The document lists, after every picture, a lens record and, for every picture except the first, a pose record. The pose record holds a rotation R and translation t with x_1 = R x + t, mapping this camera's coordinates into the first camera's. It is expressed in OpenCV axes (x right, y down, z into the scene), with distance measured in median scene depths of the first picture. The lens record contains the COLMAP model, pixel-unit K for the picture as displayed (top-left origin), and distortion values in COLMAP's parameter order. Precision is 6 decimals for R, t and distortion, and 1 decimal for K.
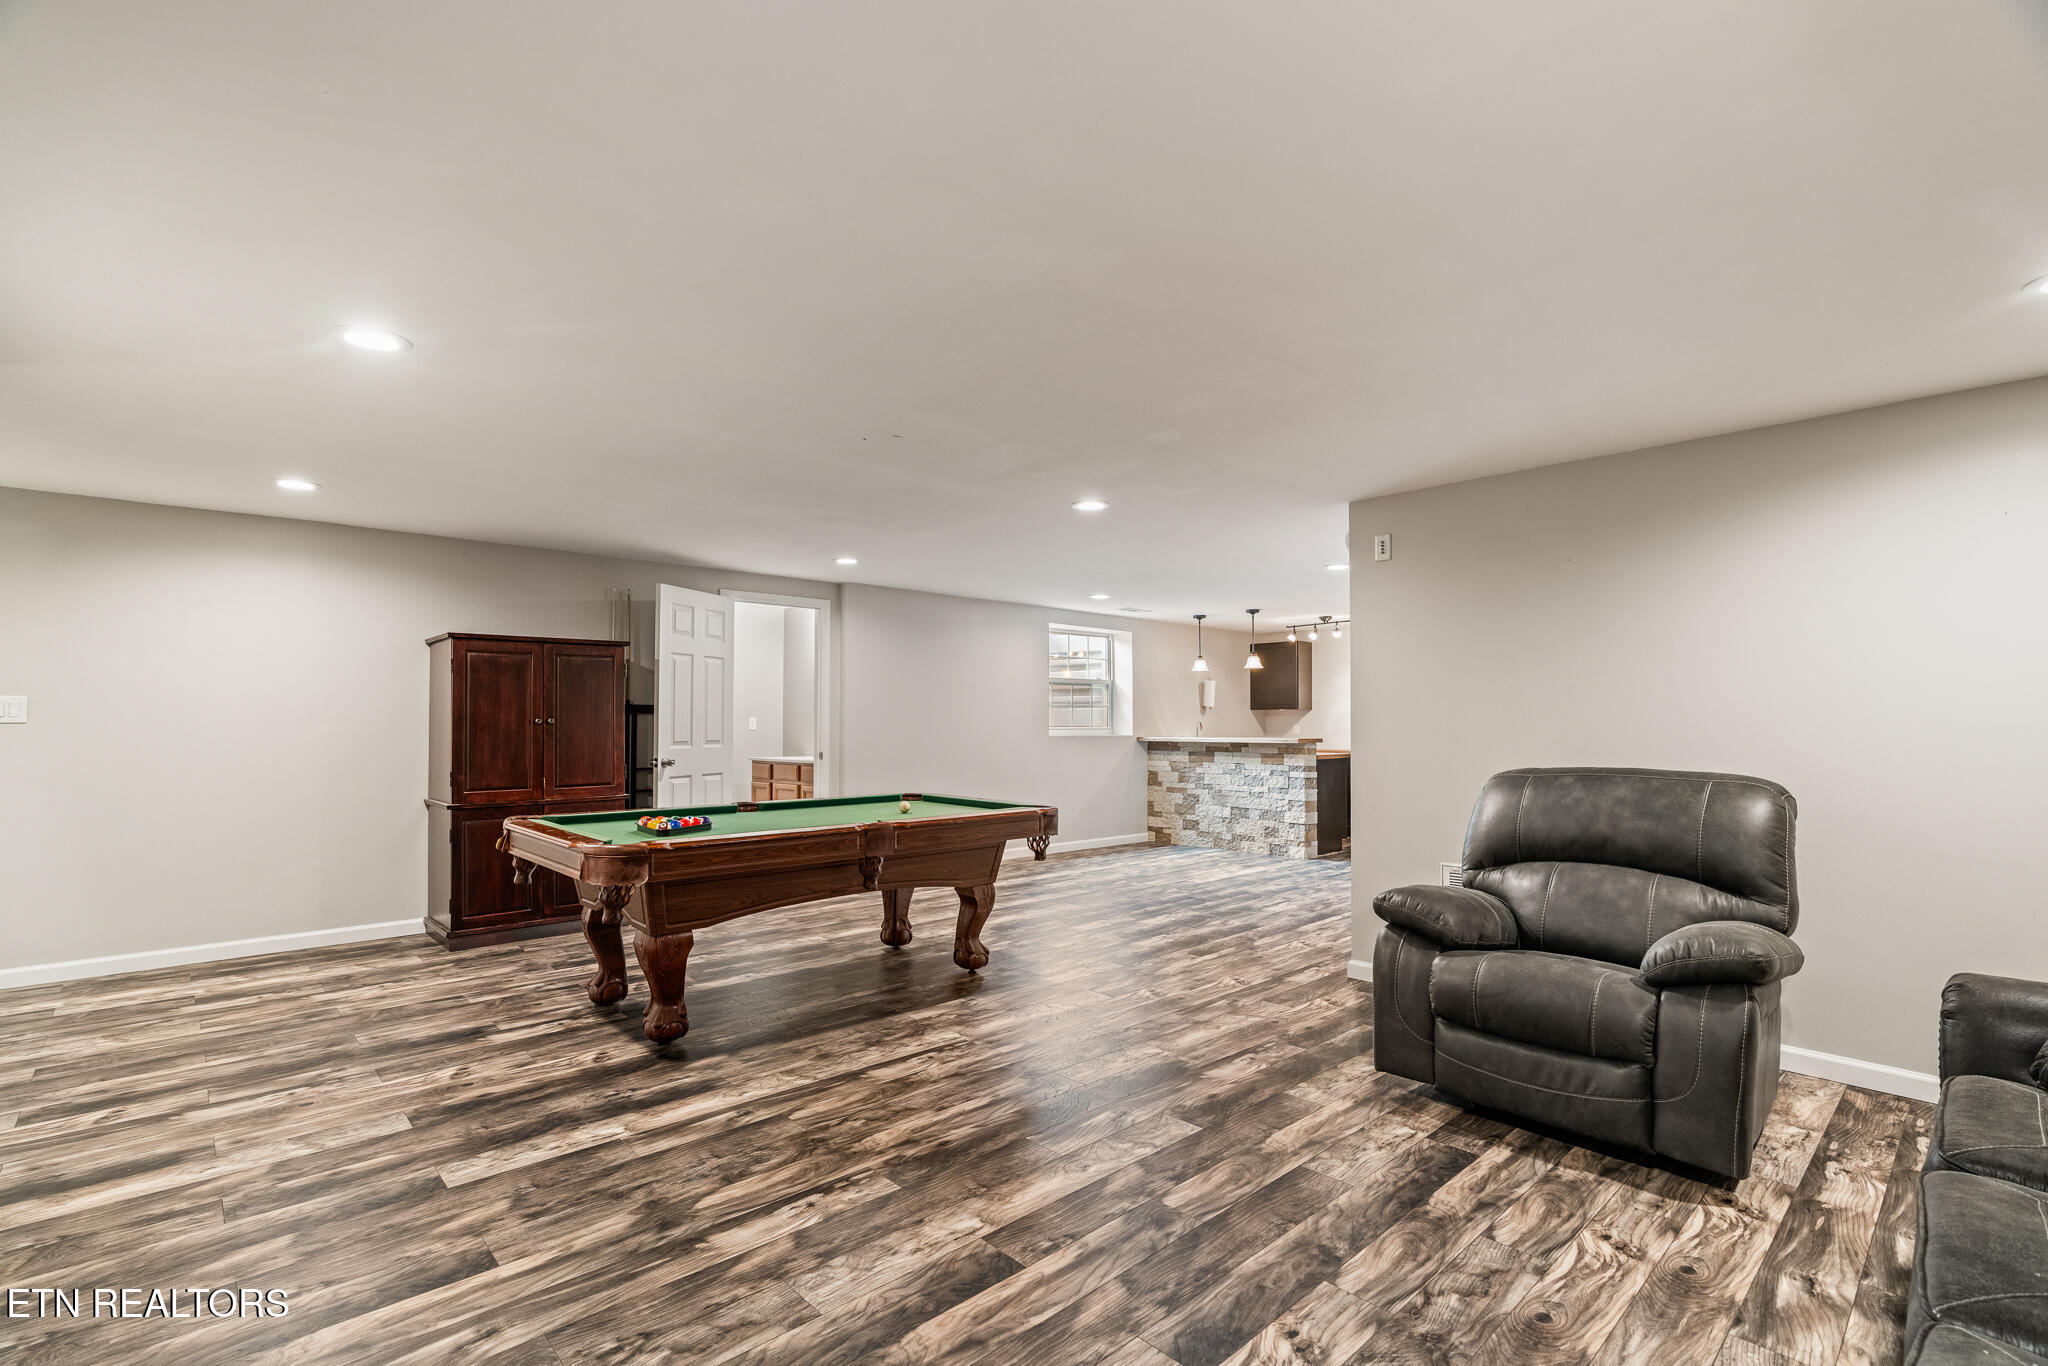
lens RADIAL K [[935.9, 0, 1025.3], [0, 935.9, 715.9], [0, 0, 1]] dist [-0.018072, 0.000214]
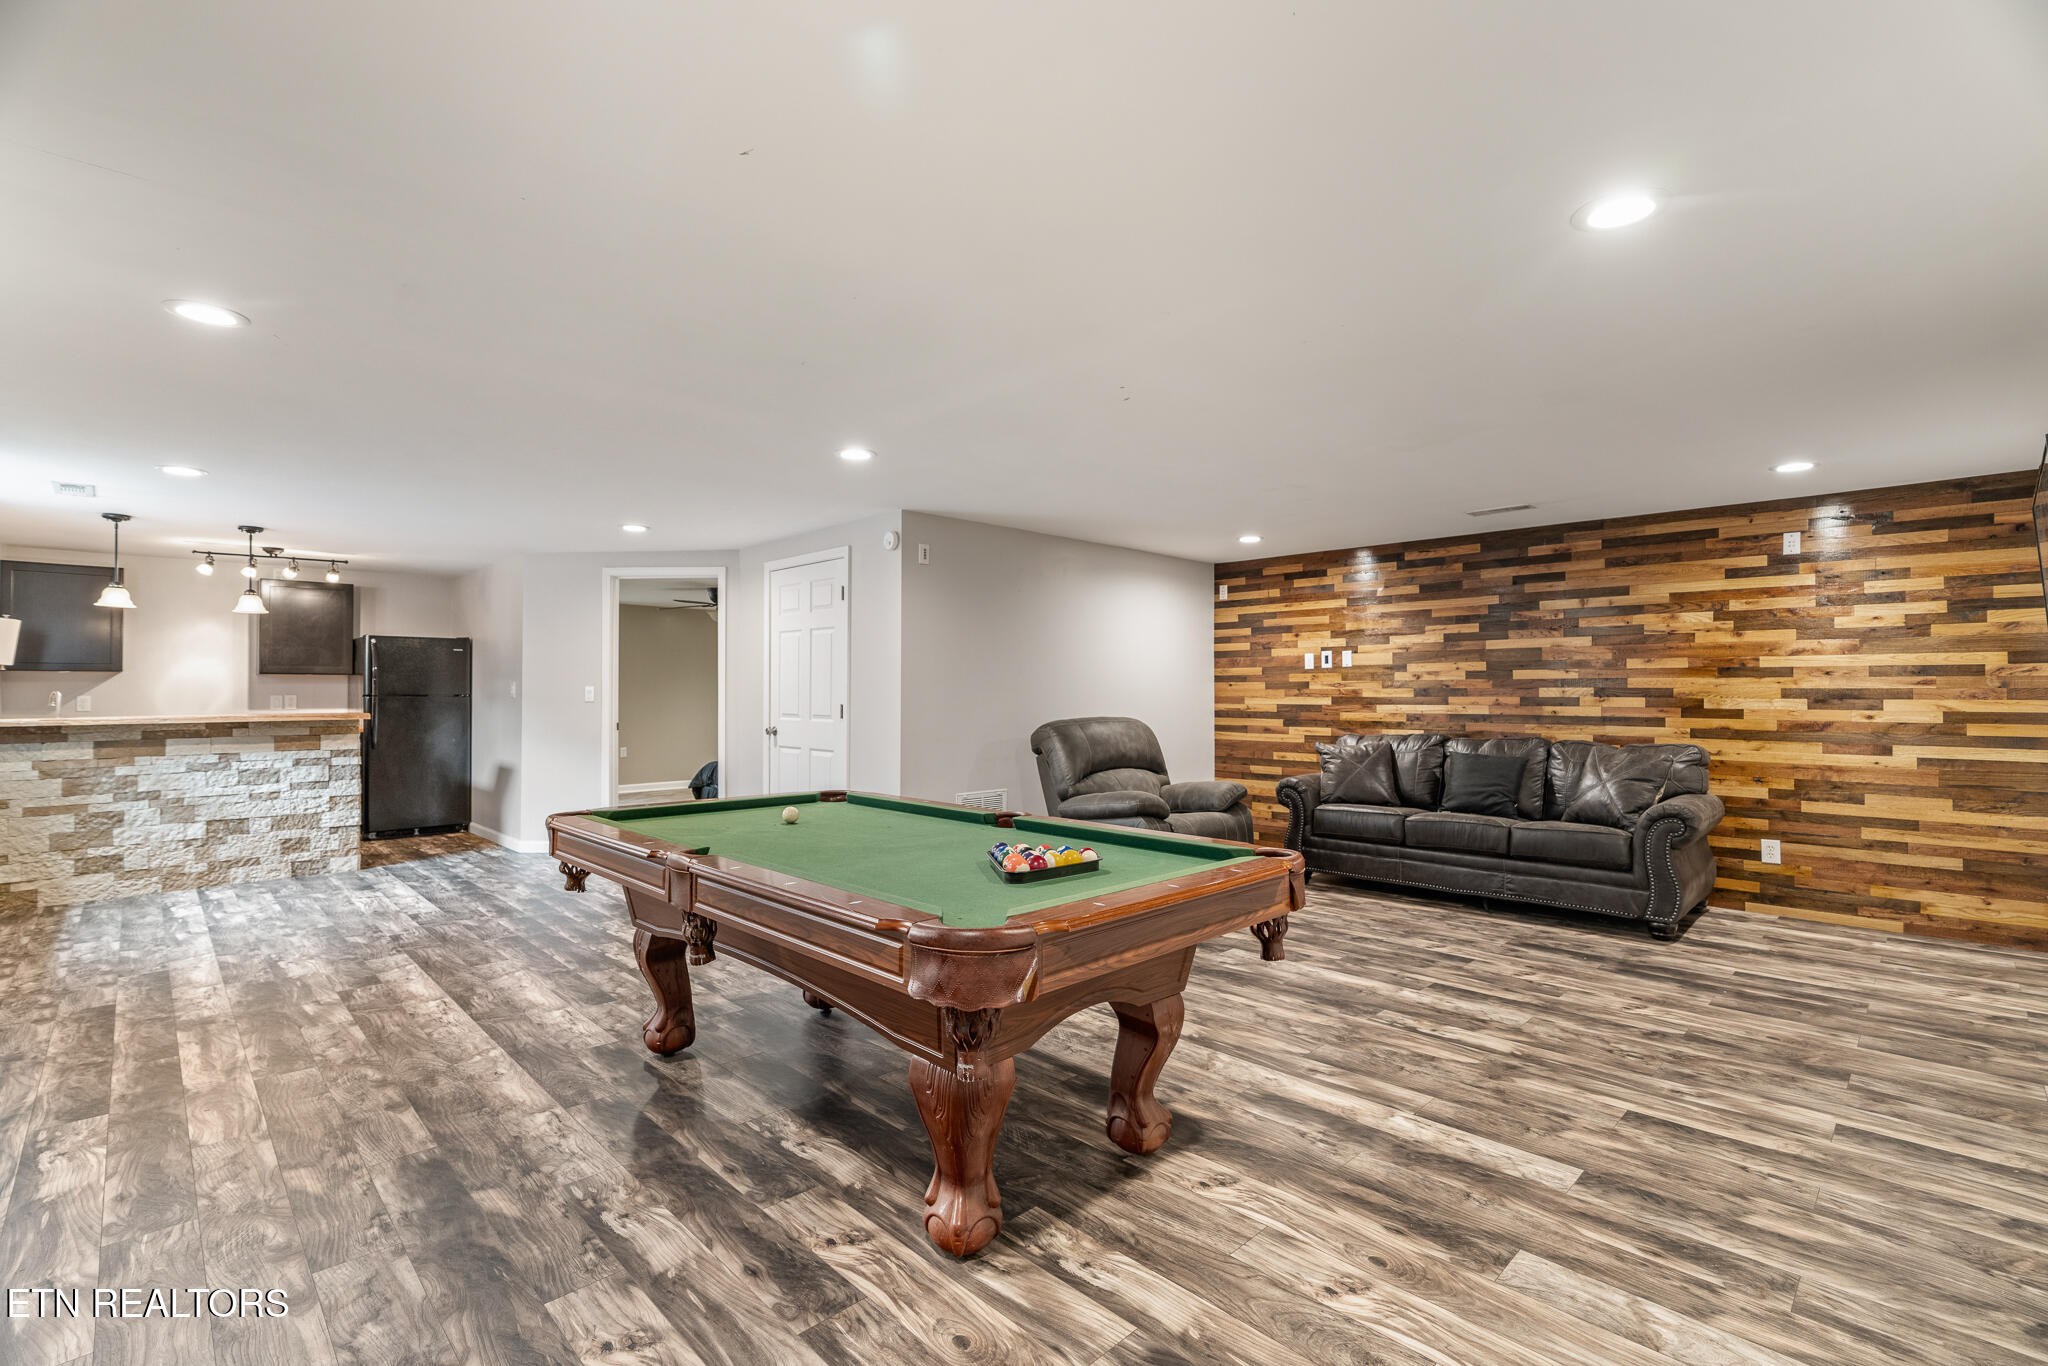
lens RADIAL K [[917.2, 0, 1024.0], [0, 917.2, 683.0], [0, 0, 1]] dist [-0.012044, 0.000623]
pose [[-0.024454, 0.005540, 0.999686, -1.246266], [-0.006366, 0.999964, -0.005697, 0.001352], [-0.999681, -0.006503, -0.024418, 1.279801]]
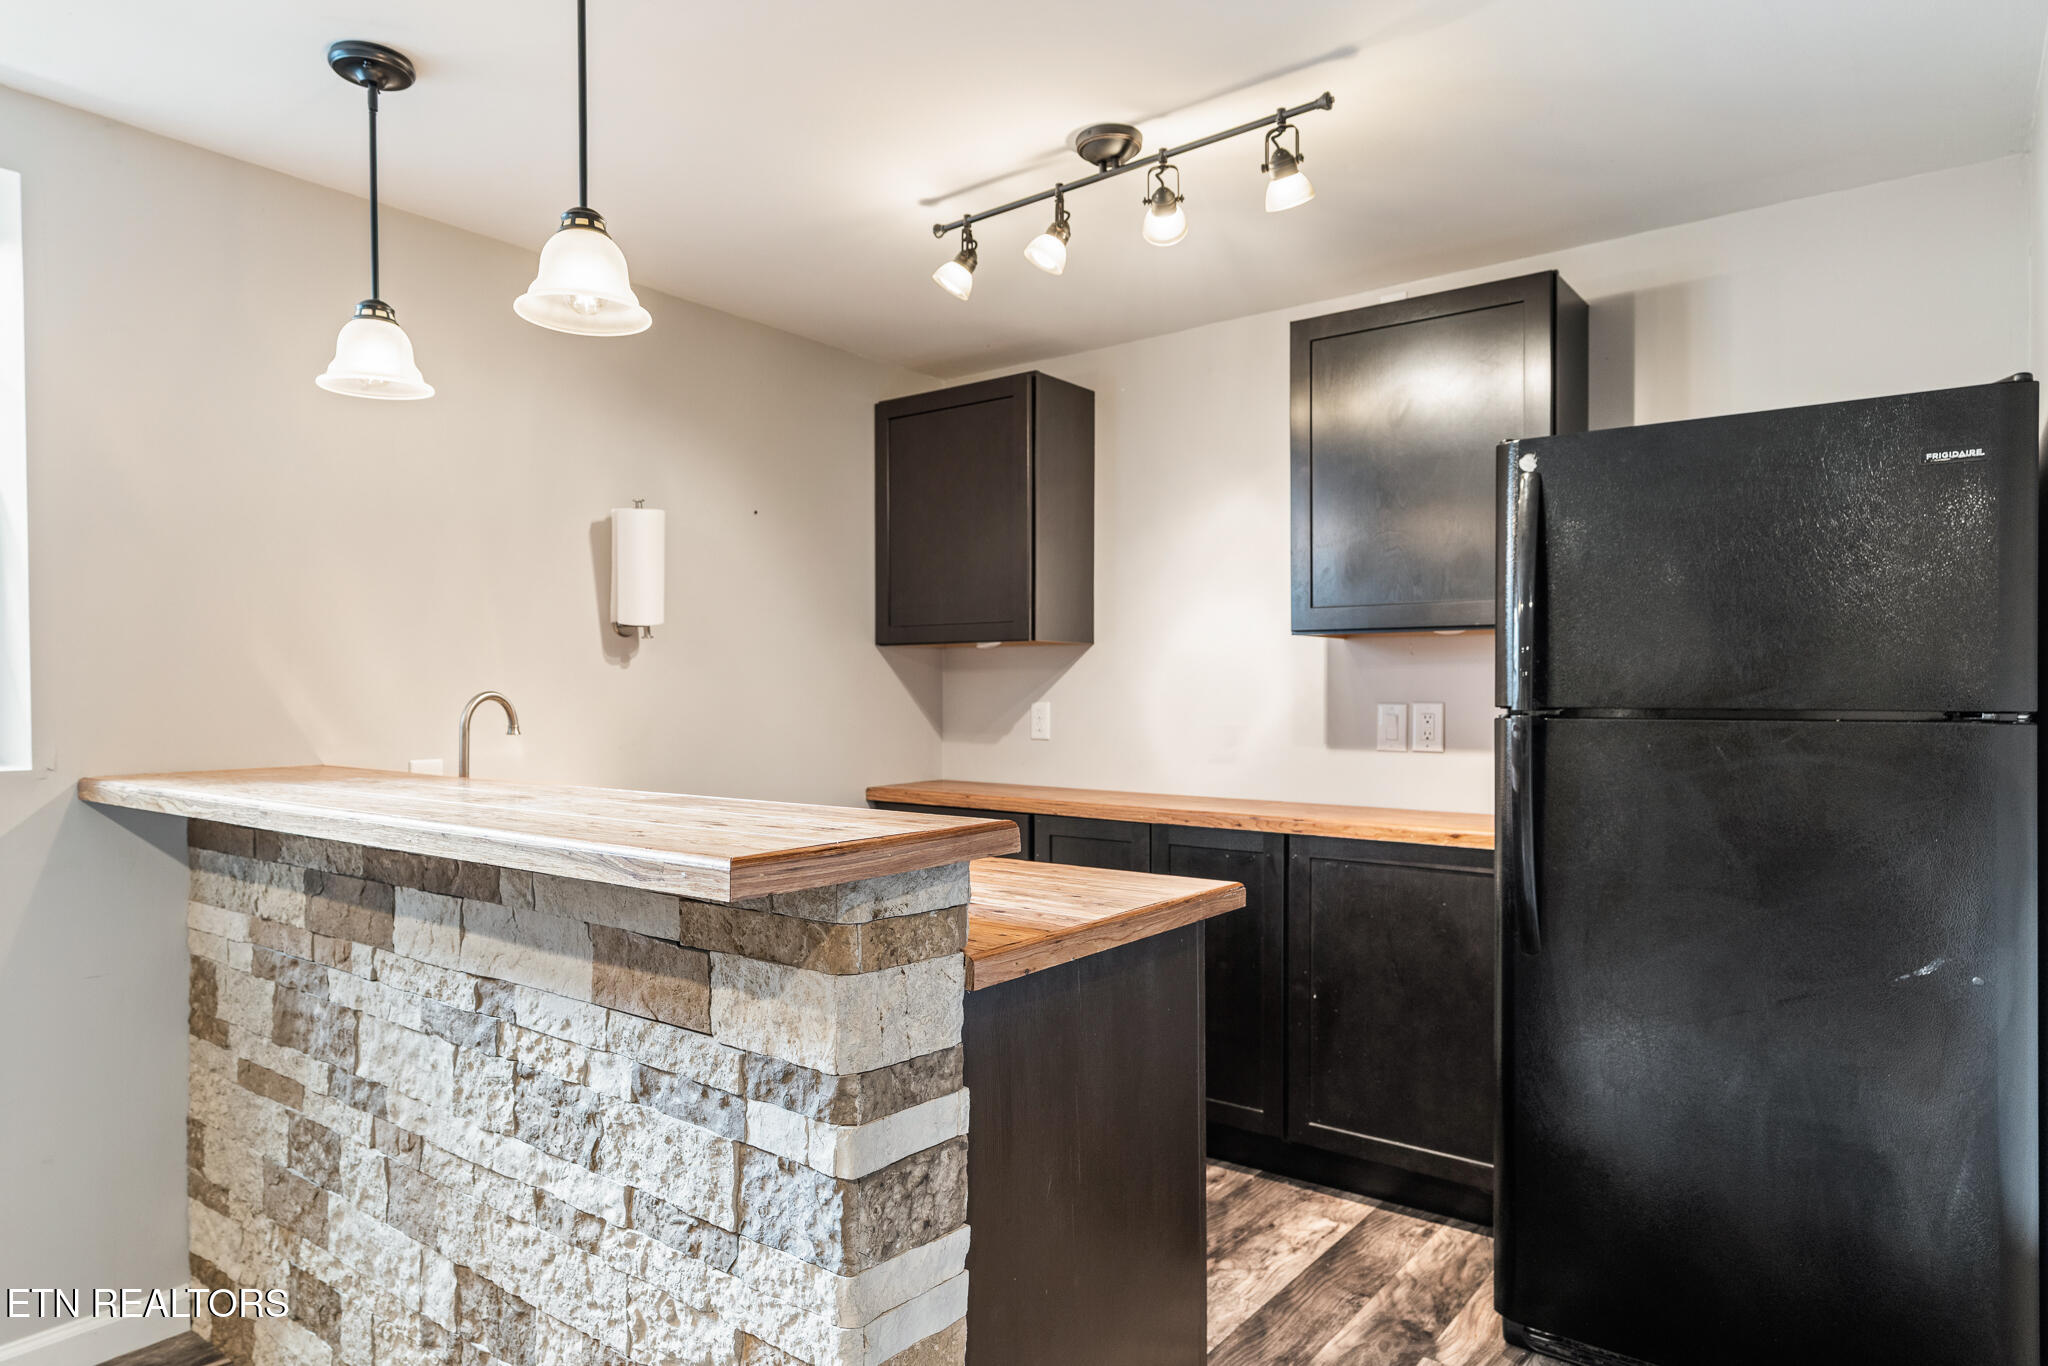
lens RADIAL K [[1269.7, 0, 1024.0], [0, 1269.7, 683.0], [0, 0, 1]] dist [-0.000204, -0.000010]
pose [[0.988169, 0.003163, 0.153339, 0.802991], [-0.003024, 0.999995, -0.001141, 0.013866], [-0.153342, 0.000664, 0.988173, 2.271906]]
